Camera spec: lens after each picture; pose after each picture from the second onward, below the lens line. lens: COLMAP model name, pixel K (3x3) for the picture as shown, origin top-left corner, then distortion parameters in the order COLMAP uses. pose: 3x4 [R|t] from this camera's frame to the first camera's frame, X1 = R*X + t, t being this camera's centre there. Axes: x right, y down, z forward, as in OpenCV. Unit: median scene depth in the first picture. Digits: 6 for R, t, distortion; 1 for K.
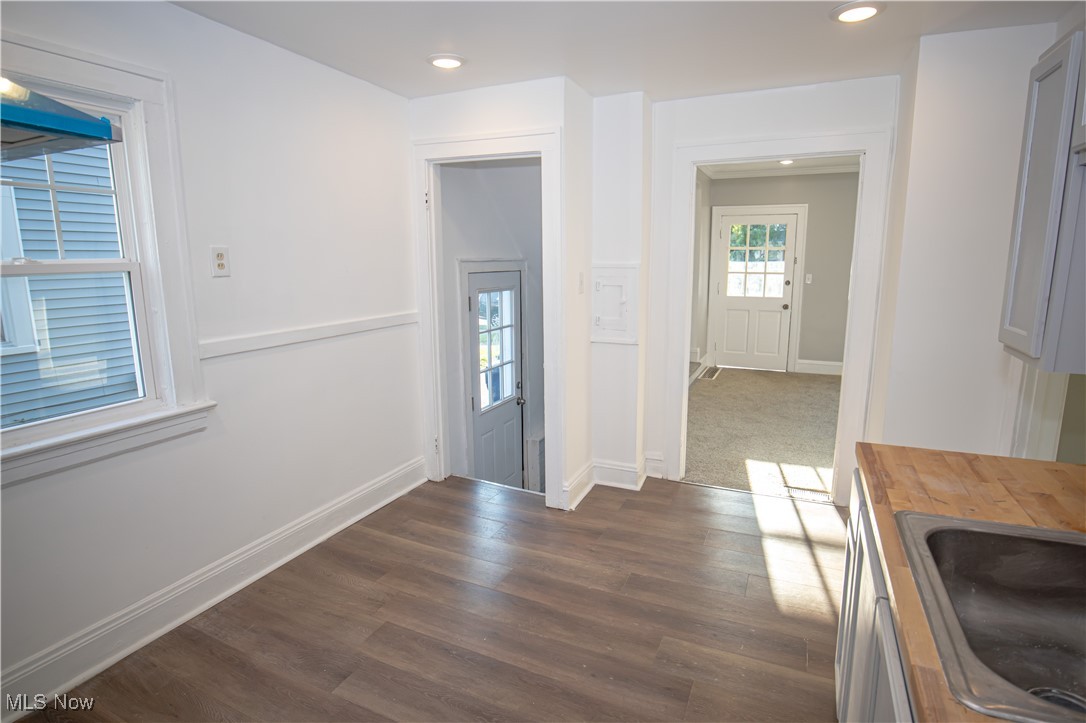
lens RADIAL K [[553.8, 0, 553.0], [0, 553.8, 356.2], [0, 0, 1]] dist [-0.037245, 0.003945]
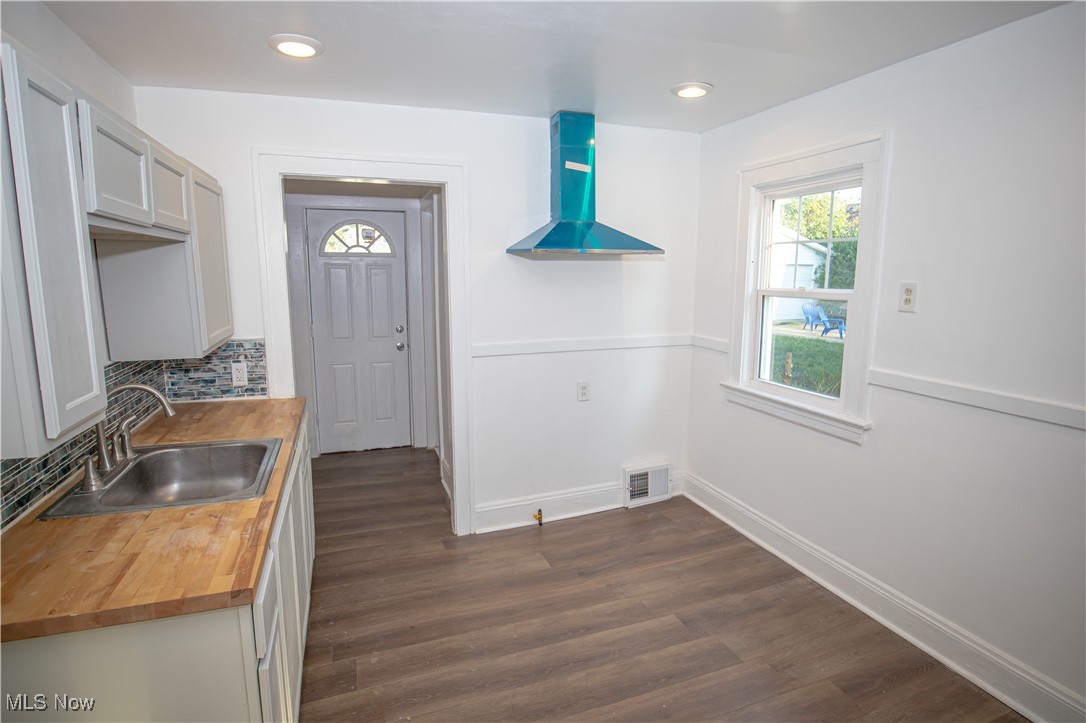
lens RADIAL K [[553.8, 0, 551.2], [0, 553.8, 360.7], [0, 0, 1]] dist [-0.037245, 0.003945]
pose [[-0.707660, 0.113502, -0.697377, 0.651622], [-0.121848, 0.952621, 0.278688, -0.304838], [0.695968, 0.282191, -0.660301, 1.448740]]
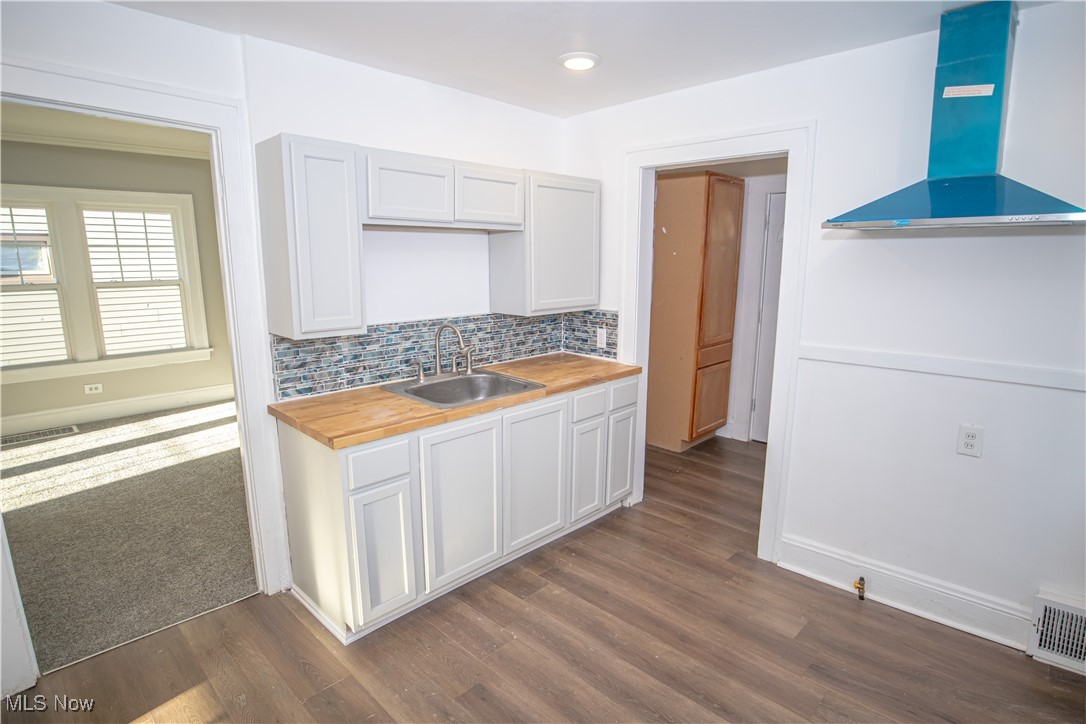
lens RADIAL K [[553.8, 0, 541.0], [0, 553.8, 365.0], [0, 0, 1]] dist [-0.037245, 0.003945]
pose [[-0.943917, -0.064696, 0.323782, -0.174182], [0.053100, 0.938108, 0.342247, -0.309717], [-0.325884, 0.340246, -0.882061, 1.606082]]
